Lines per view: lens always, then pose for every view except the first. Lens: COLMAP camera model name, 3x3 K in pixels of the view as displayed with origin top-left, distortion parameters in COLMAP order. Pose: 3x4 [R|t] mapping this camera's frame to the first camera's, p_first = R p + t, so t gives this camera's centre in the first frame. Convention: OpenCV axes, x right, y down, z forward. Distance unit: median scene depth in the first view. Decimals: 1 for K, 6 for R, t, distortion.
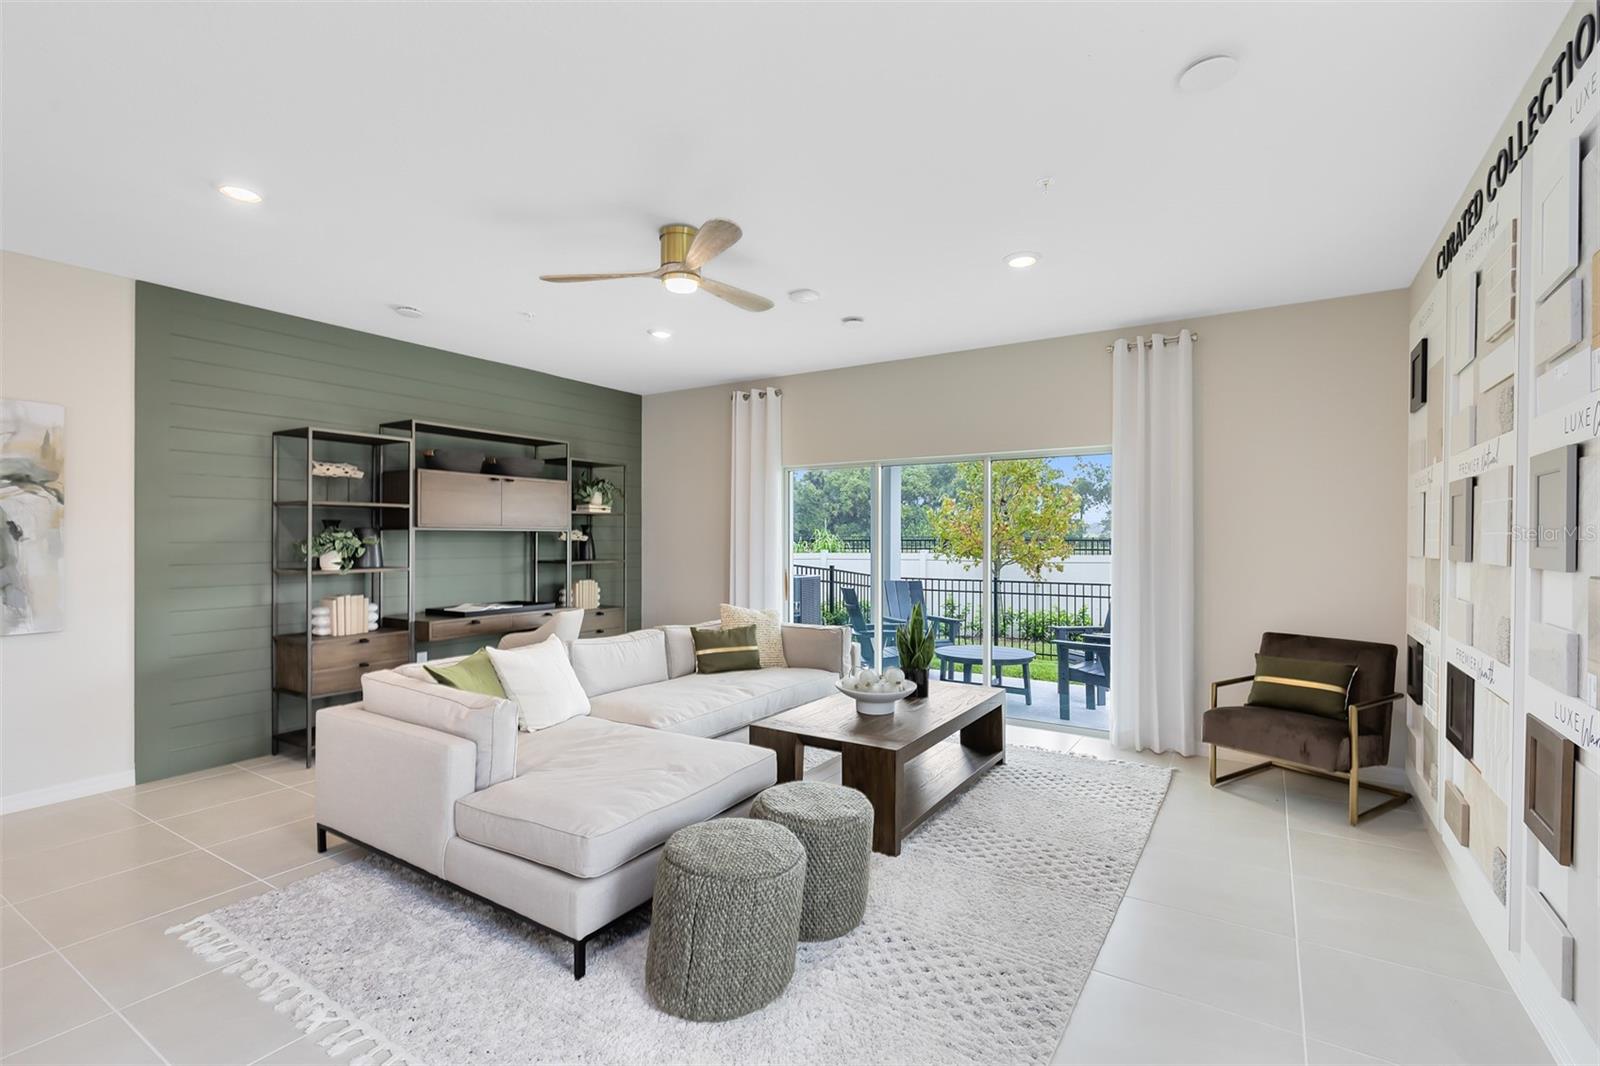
lens RADIAL K [[733.5, 0, 792.5], [0, 733.5, 538.7], [0, 0, 1]] dist [0.007351, 0.000092]
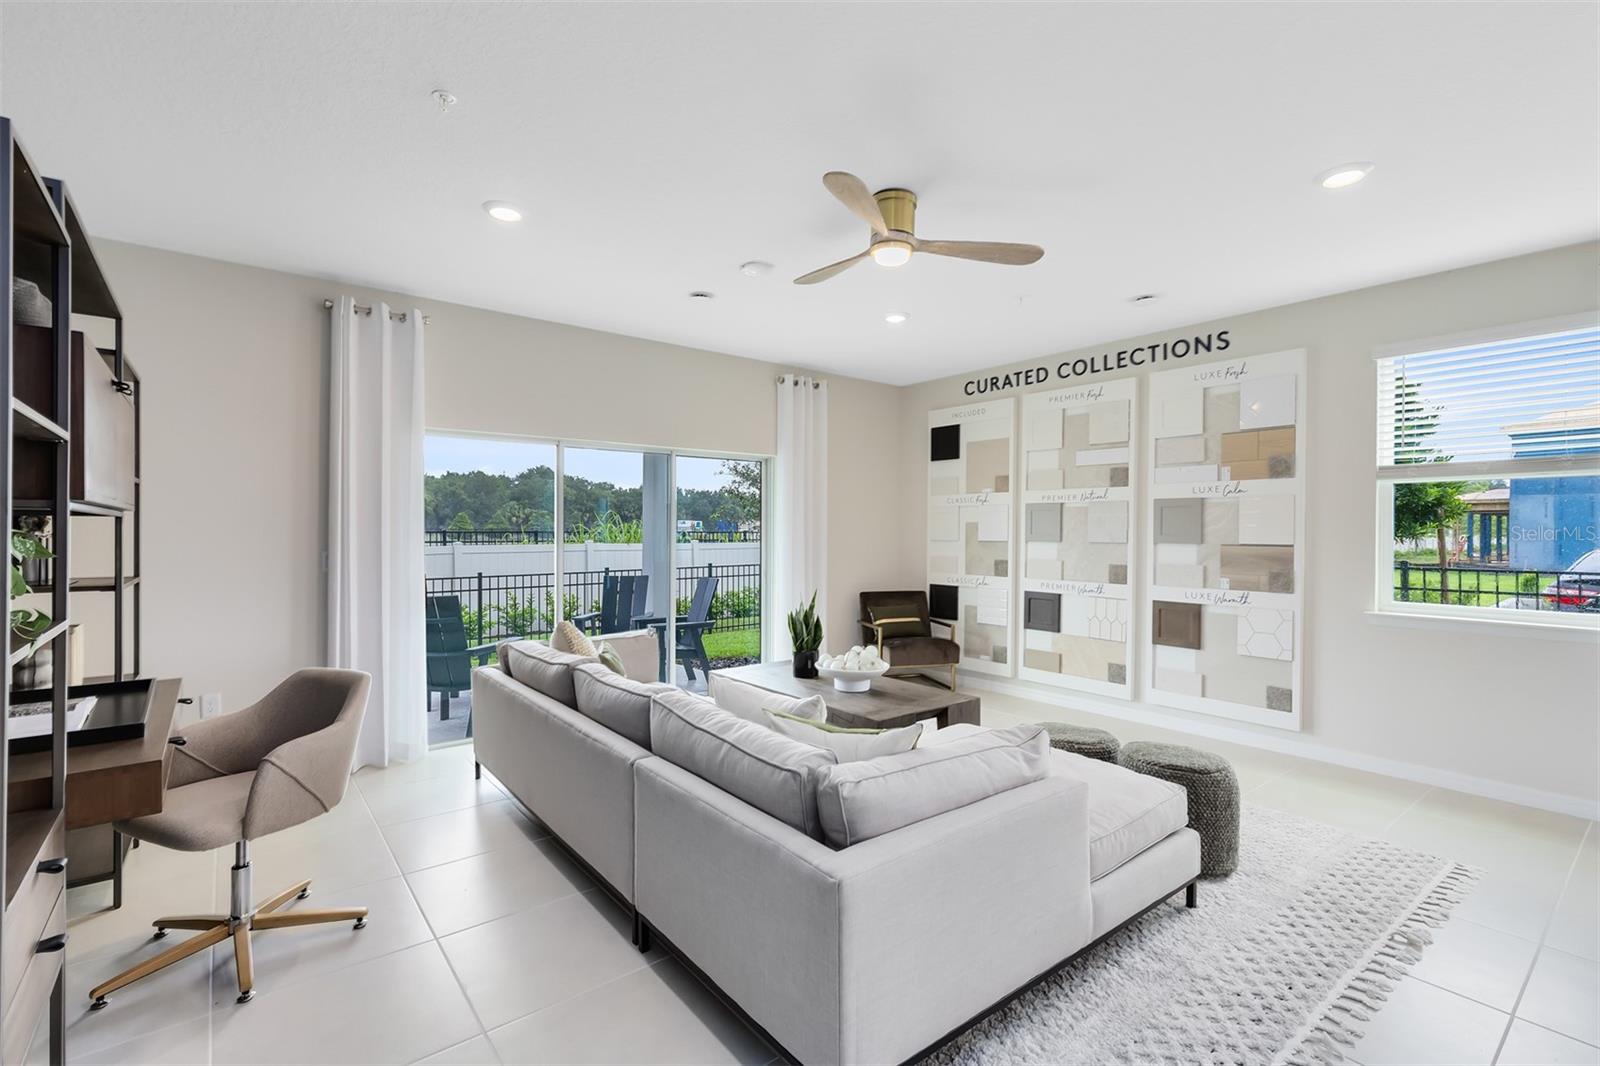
lens RADIAL K [[733.5, 0, 806.7], [0, 733.5, 525.8], [0, 0, 1]] dist [0.007351, 0.000092]
pose [[0.310206, -0.005957, 0.950651, -0.380573], [-0.001688, 0.999975, 0.006817, -0.009611], [-0.950668, -0.003719, 0.310189, 0.293286]]
